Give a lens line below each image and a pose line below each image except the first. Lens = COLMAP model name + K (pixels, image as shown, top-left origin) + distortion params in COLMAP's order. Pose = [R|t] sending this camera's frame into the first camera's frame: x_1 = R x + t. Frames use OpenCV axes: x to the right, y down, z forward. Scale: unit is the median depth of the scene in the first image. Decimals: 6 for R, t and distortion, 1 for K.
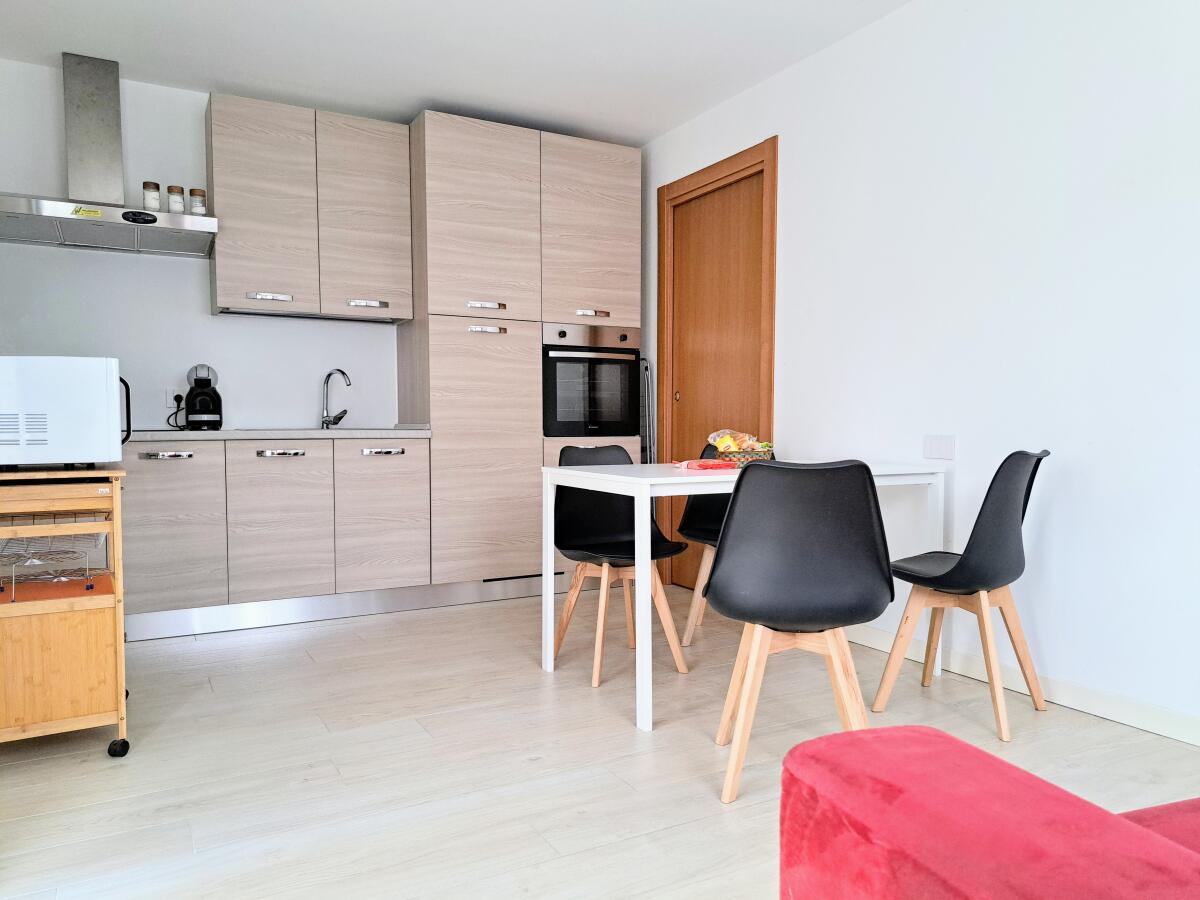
lens RADIAL K [[863.1, 0, 599.6], [0, 863.1, 458.4], [0, 0, 1]] dist [0.048171, -0.044613]
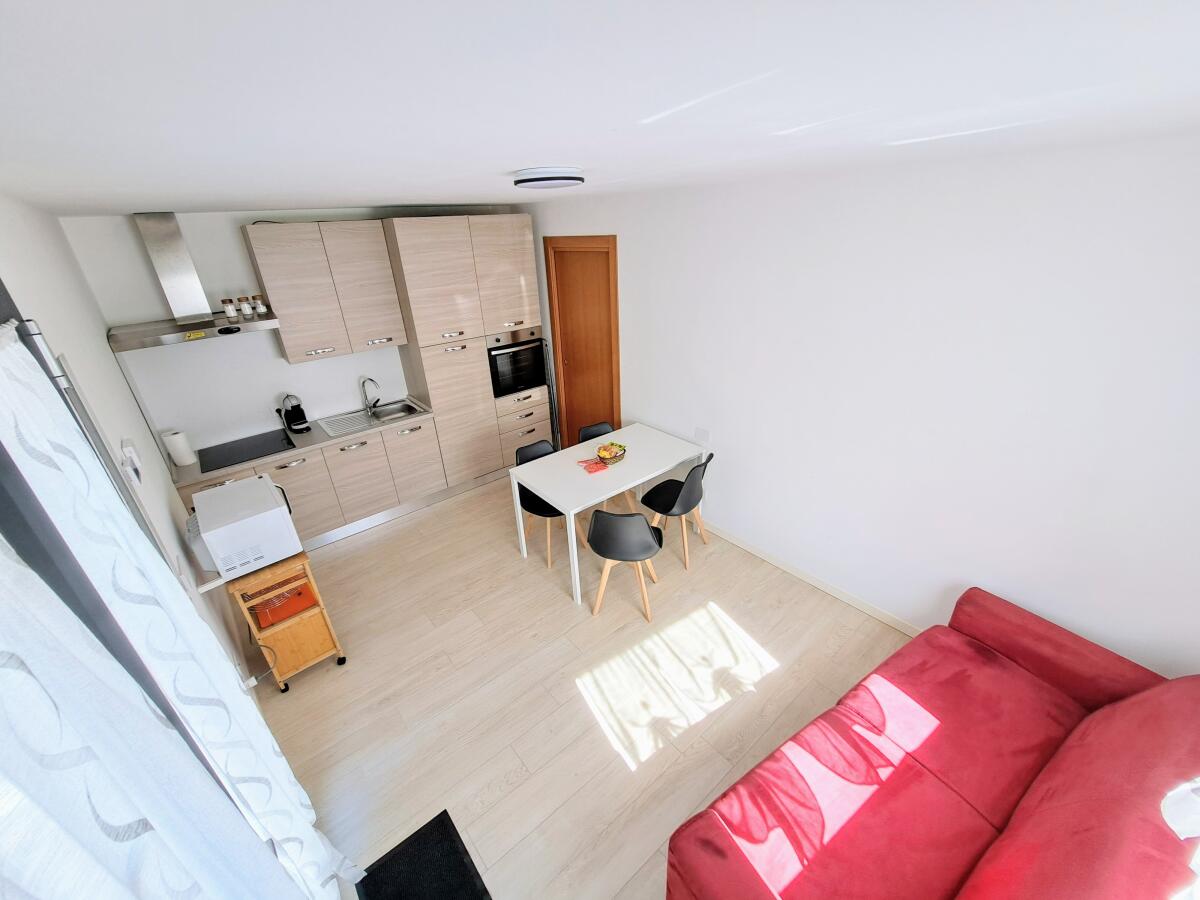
lens RADIAL K [[483.5, 0, 596.1], [0, 483.5, 460.2], [0, 0, 1]] dist [-0.023498, -0.000111]
pose [[0.980870, -0.125557, 0.148762, -0.025118], [0.056248, 0.914398, 0.400889, -0.316255], [-0.186363, -0.384852, 0.903968, -0.000252]]
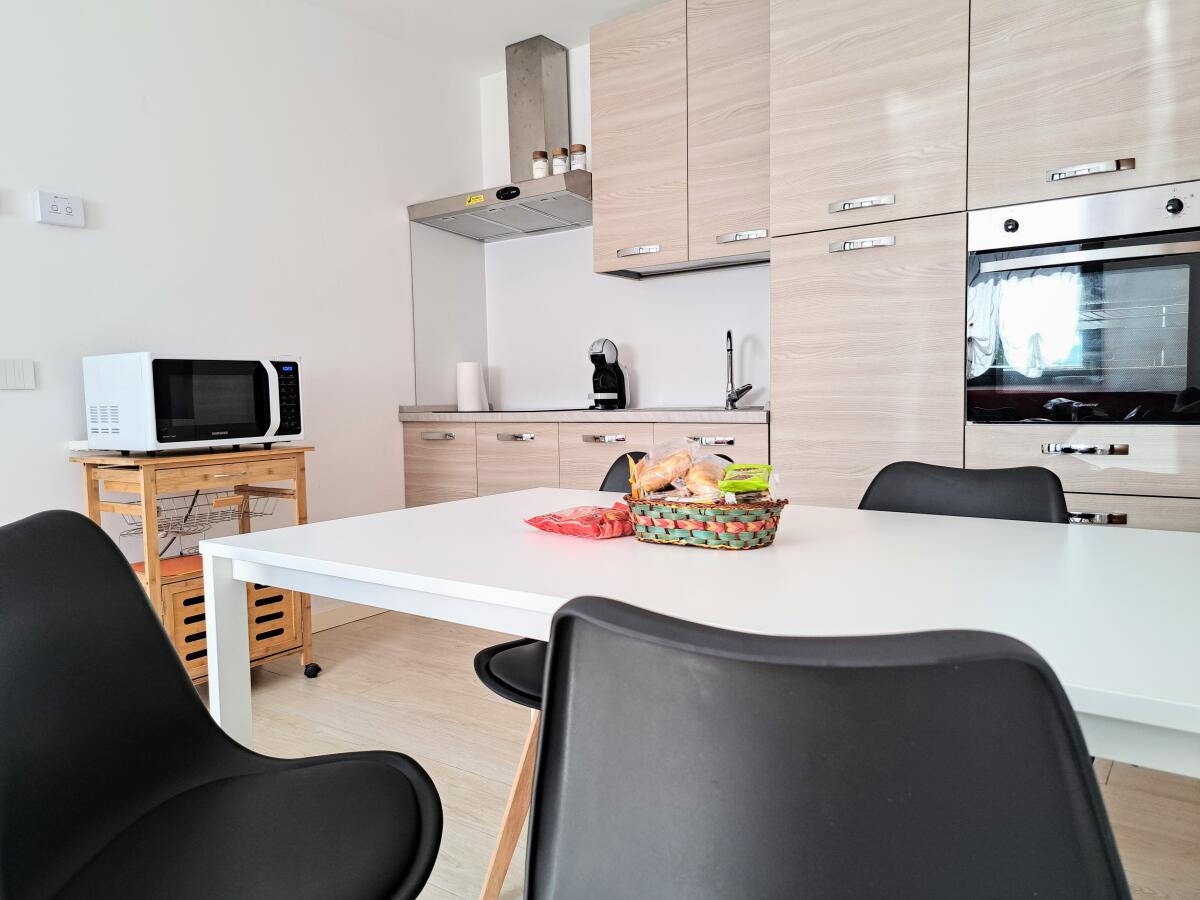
lens RADIAL K [[863.1, 0, 601.6], [0, 863.1, 455.3], [0, 0, 1]] dist [0.048171, -0.044613]
pose [[0.421537, 0.055578, -0.905106, 0.354102], [-0.017538, 0.998433, 0.053140, -0.031251], [0.906641, -0.006527, 0.421852, 0.584264]]
